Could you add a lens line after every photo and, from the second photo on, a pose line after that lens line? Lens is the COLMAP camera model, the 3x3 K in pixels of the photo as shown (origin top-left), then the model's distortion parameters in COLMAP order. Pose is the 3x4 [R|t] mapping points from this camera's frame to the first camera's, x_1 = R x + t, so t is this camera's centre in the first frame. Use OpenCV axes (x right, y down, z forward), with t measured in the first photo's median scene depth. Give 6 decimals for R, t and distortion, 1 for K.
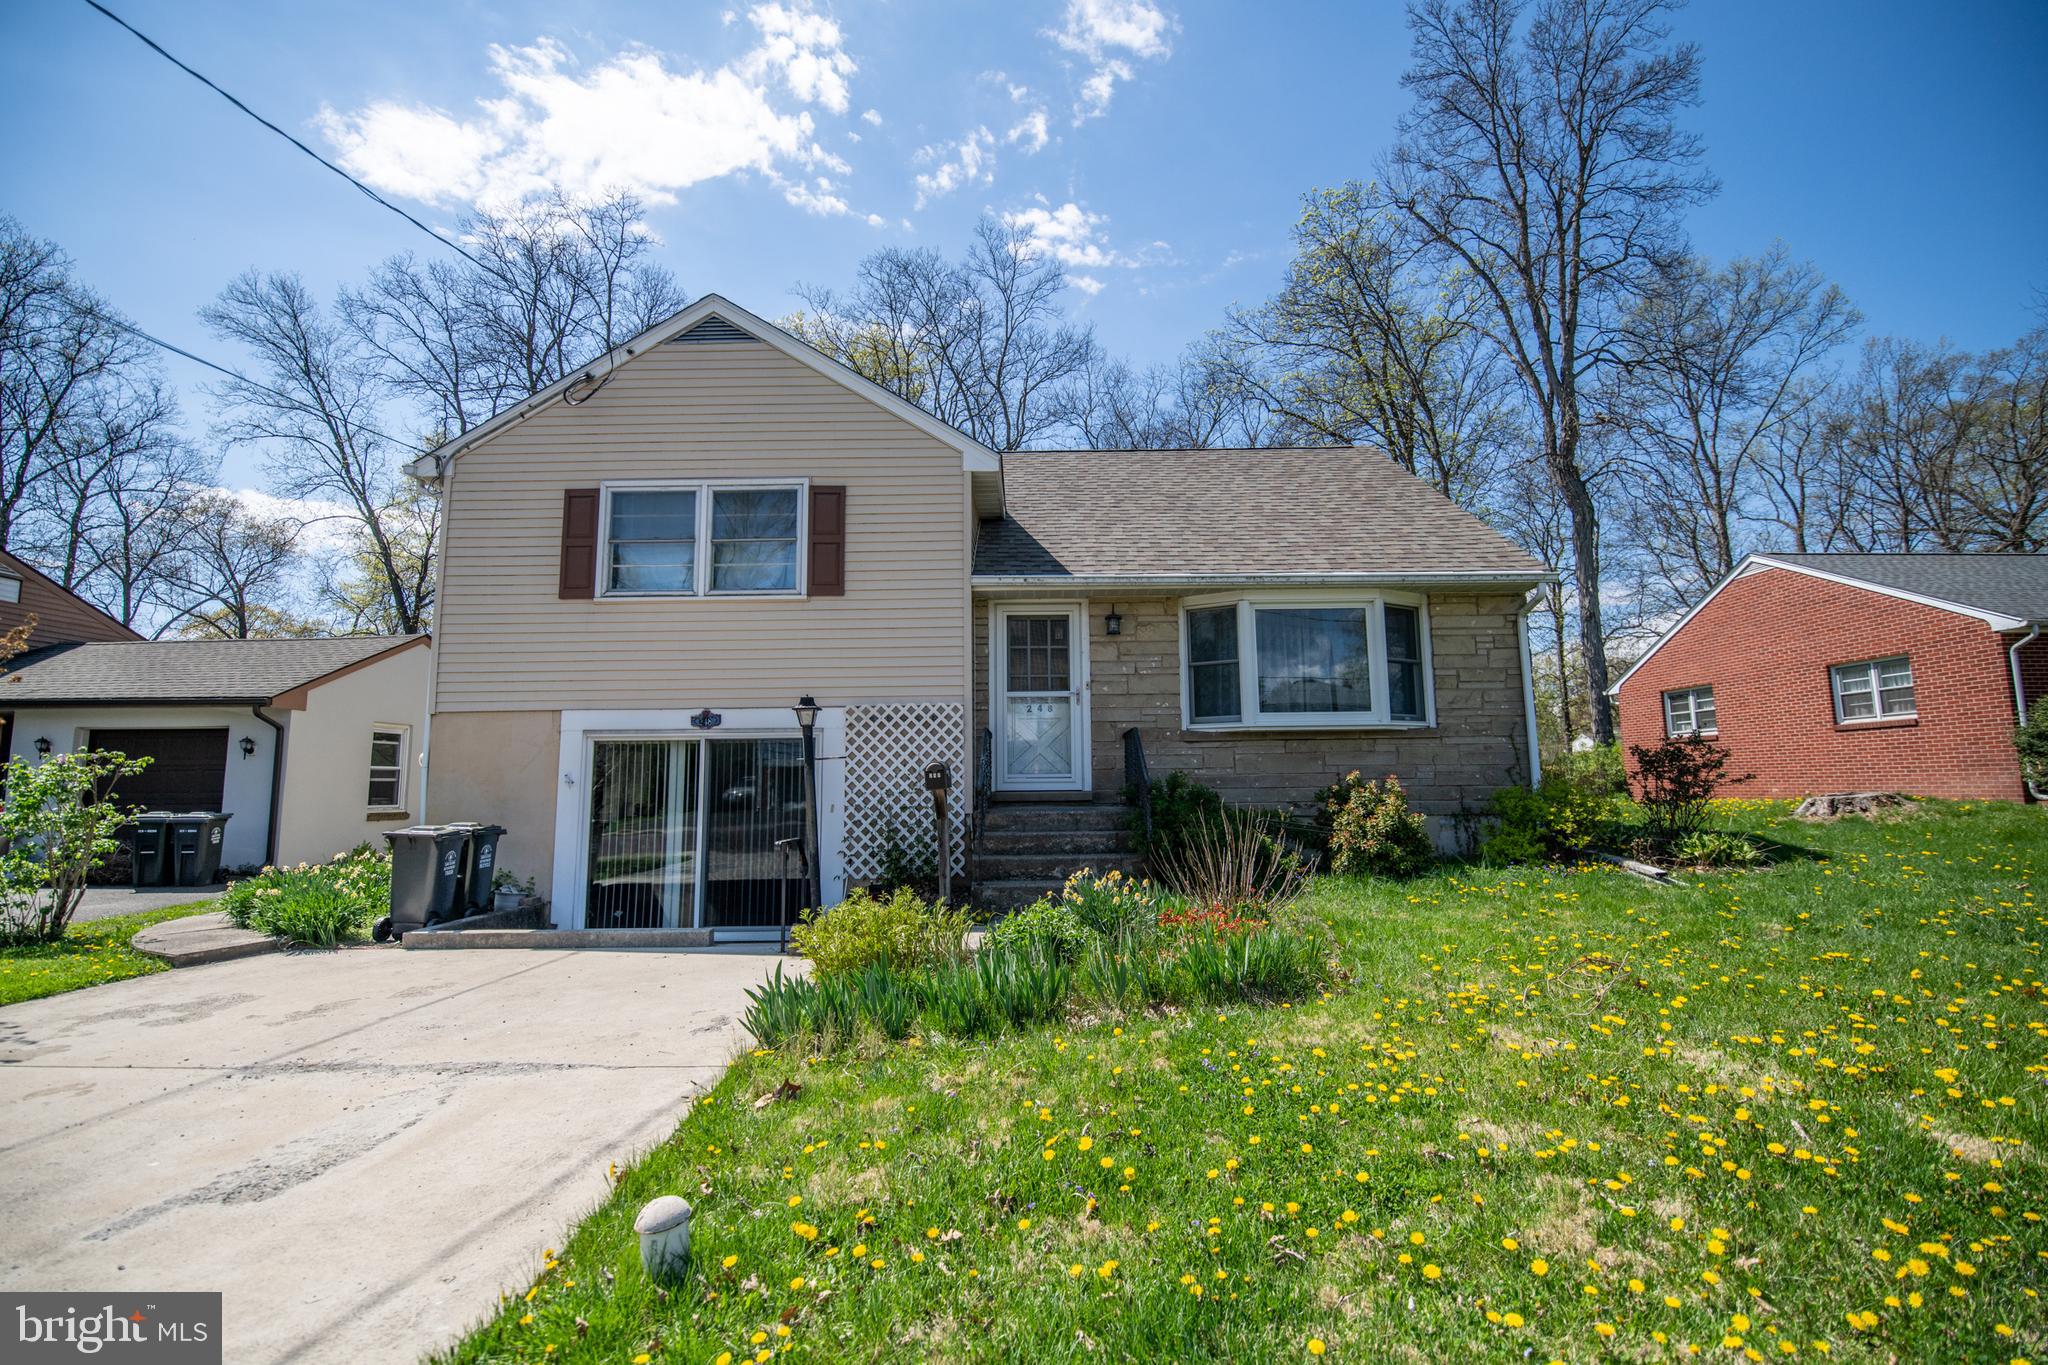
lens RADIAL K [[890.0, 0, 1024.7], [0, 890.0, 681.0], [0, 0, 1]] dist [-0.016650, -0.000195]
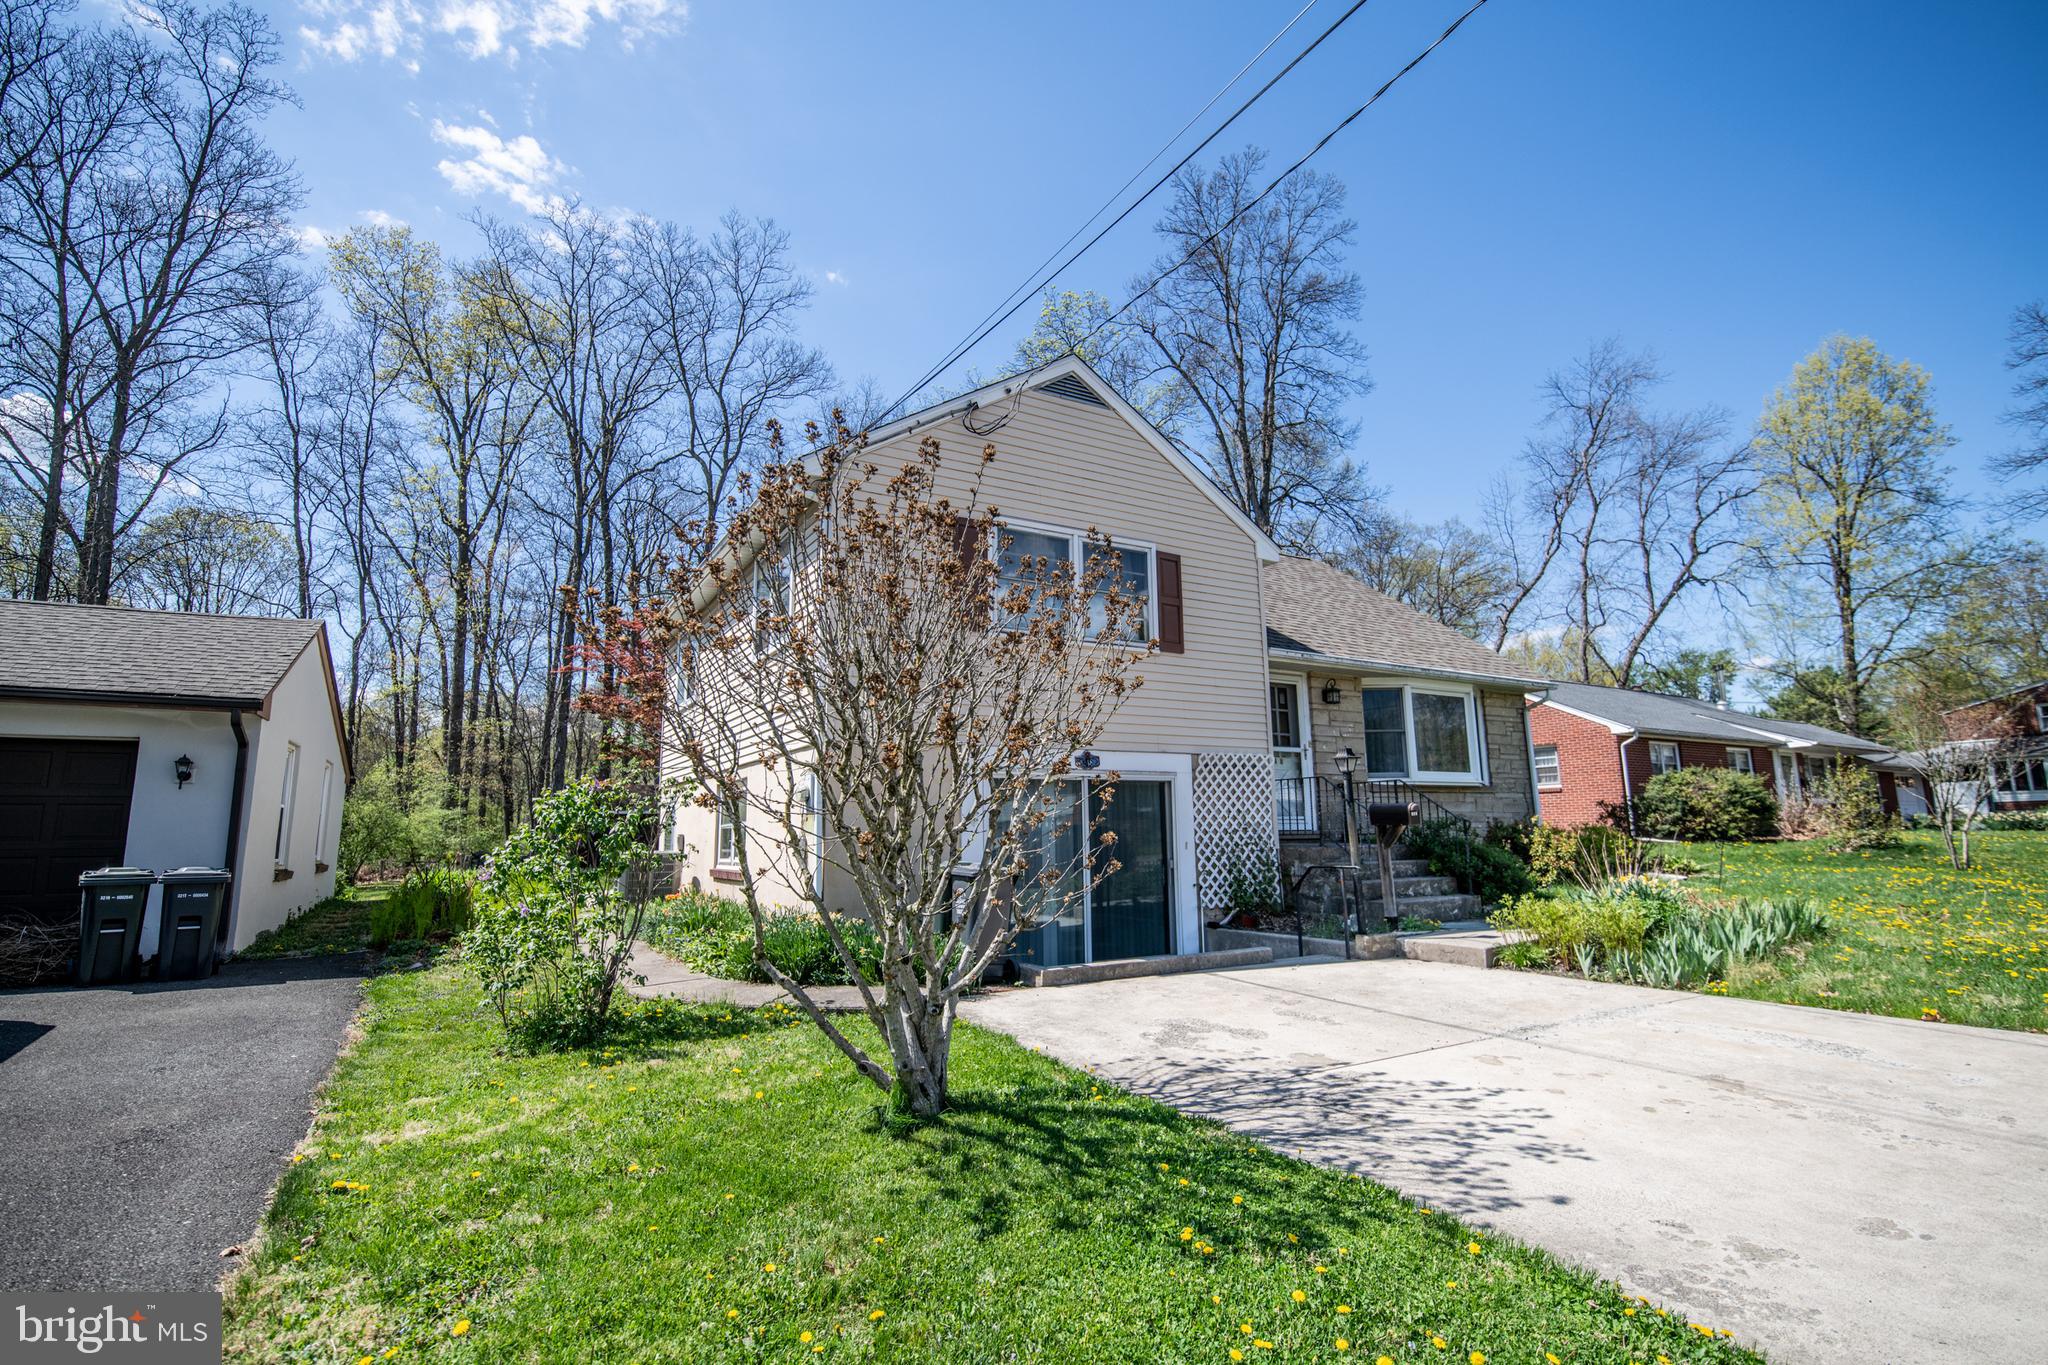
lens RADIAL K [[944.7, 0, 1013.1], [0, 944.7, 682.4], [0, 0, 1]] dist [-0.000719, -0.000060]
pose [[0.866809, 0.078596, 0.492407, -0.954667], [-0.054073, 0.996492, -0.063867, 0.026641], [-0.495700, 0.028735, 0.868018, 0.077339]]
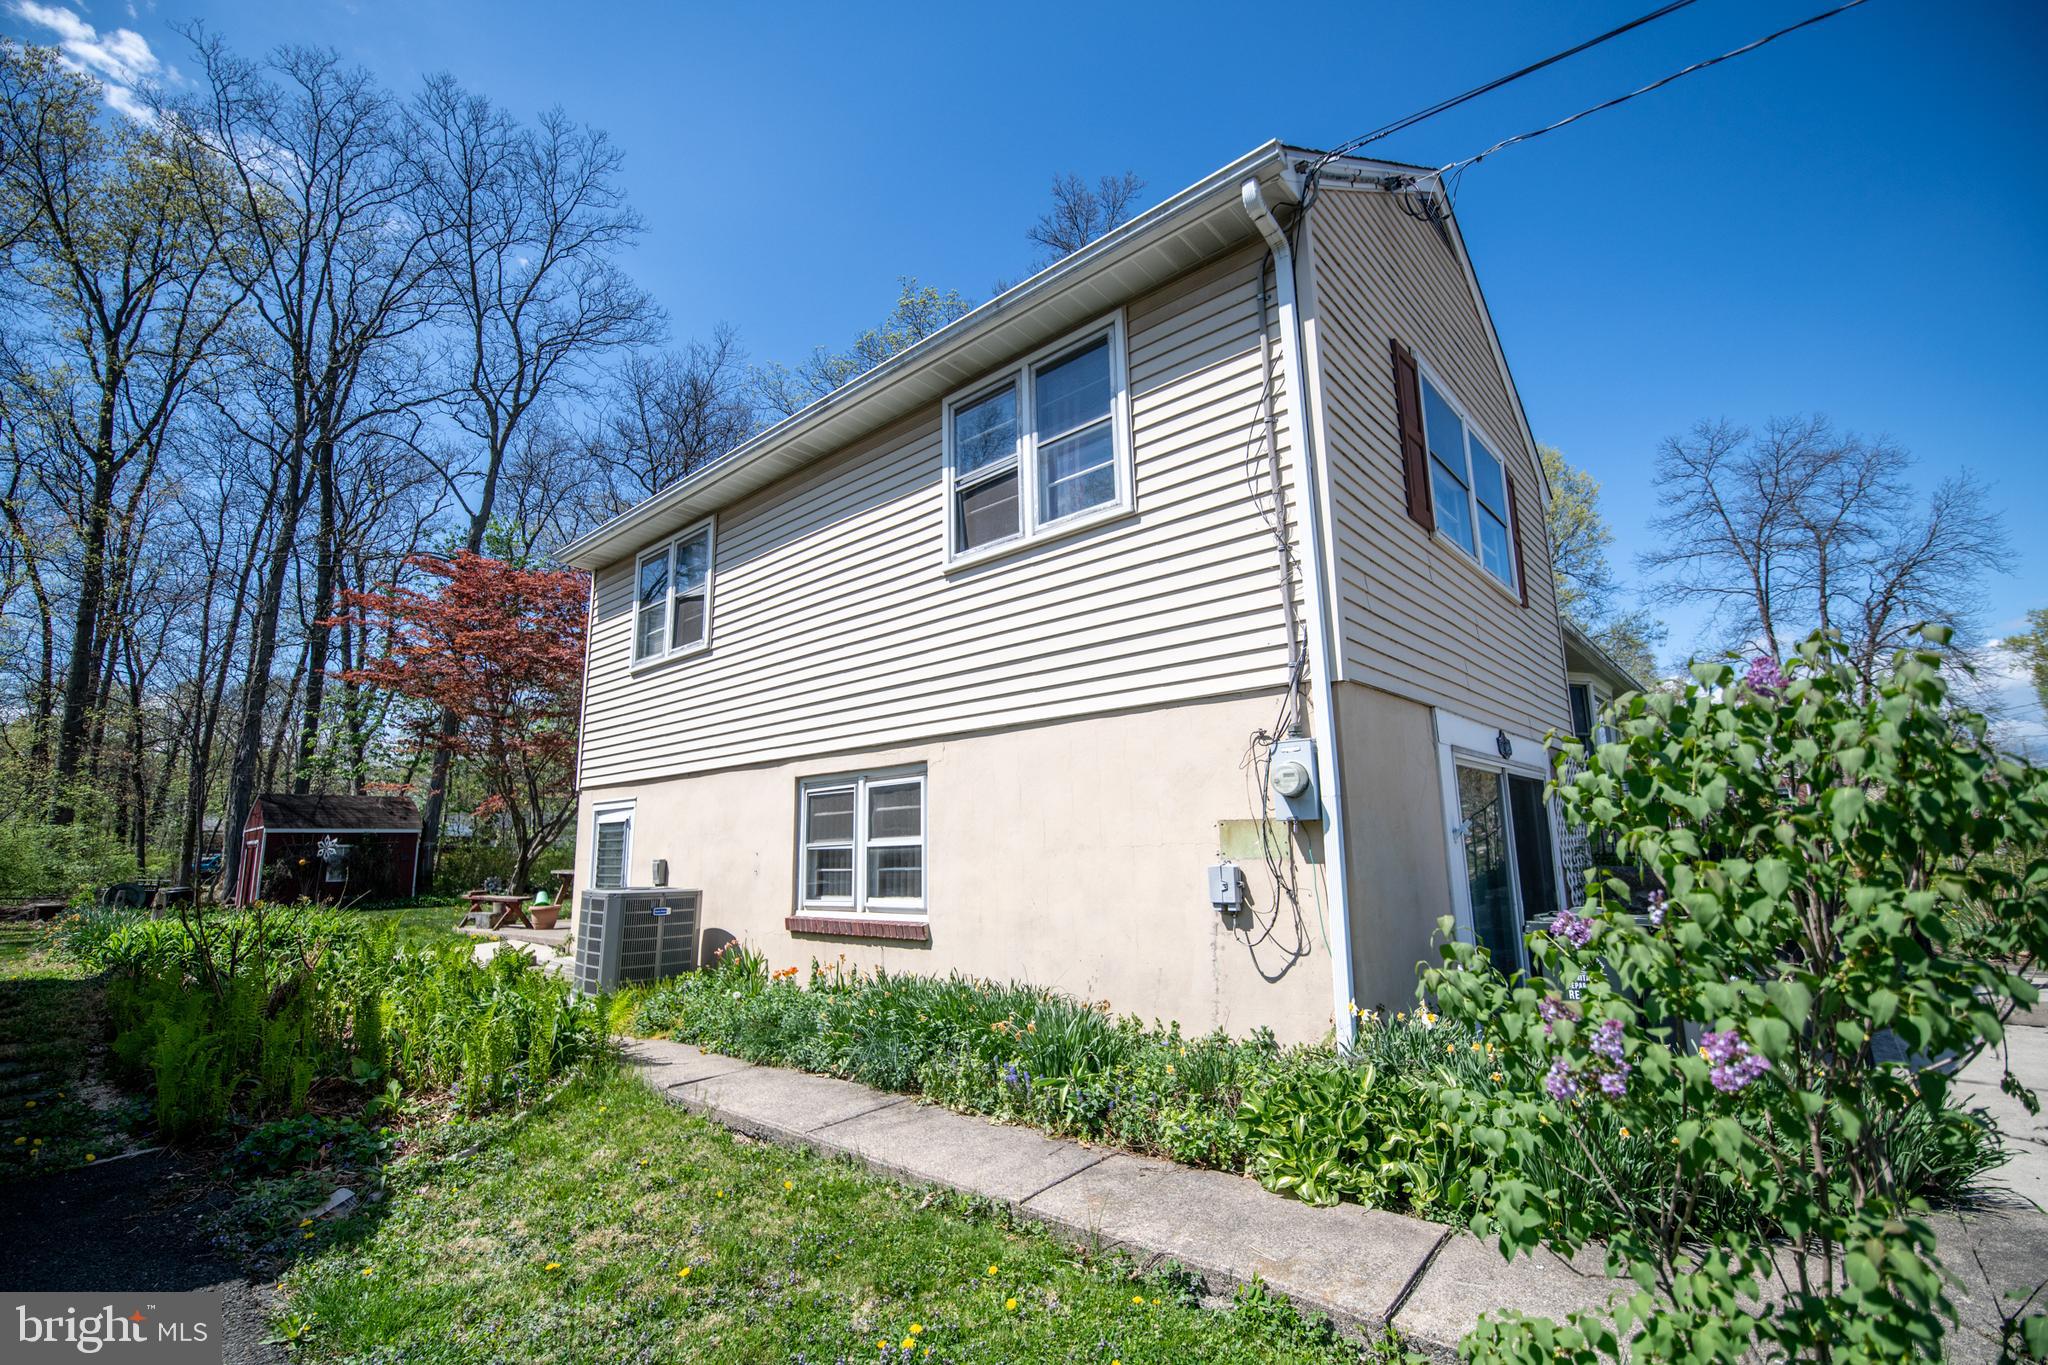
lens RADIAL K [[890.0, 0, 1027.7], [0, 890.0, 681.7], [0, 0, 1]] dist [-0.016650, -0.000195]
pose [[0.662265, 0.138459, 0.736366, -0.982971], [-0.070614, 0.989937, -0.122629, 0.047059], [-0.745935, 0.029215, 0.665378, 0.253293]]
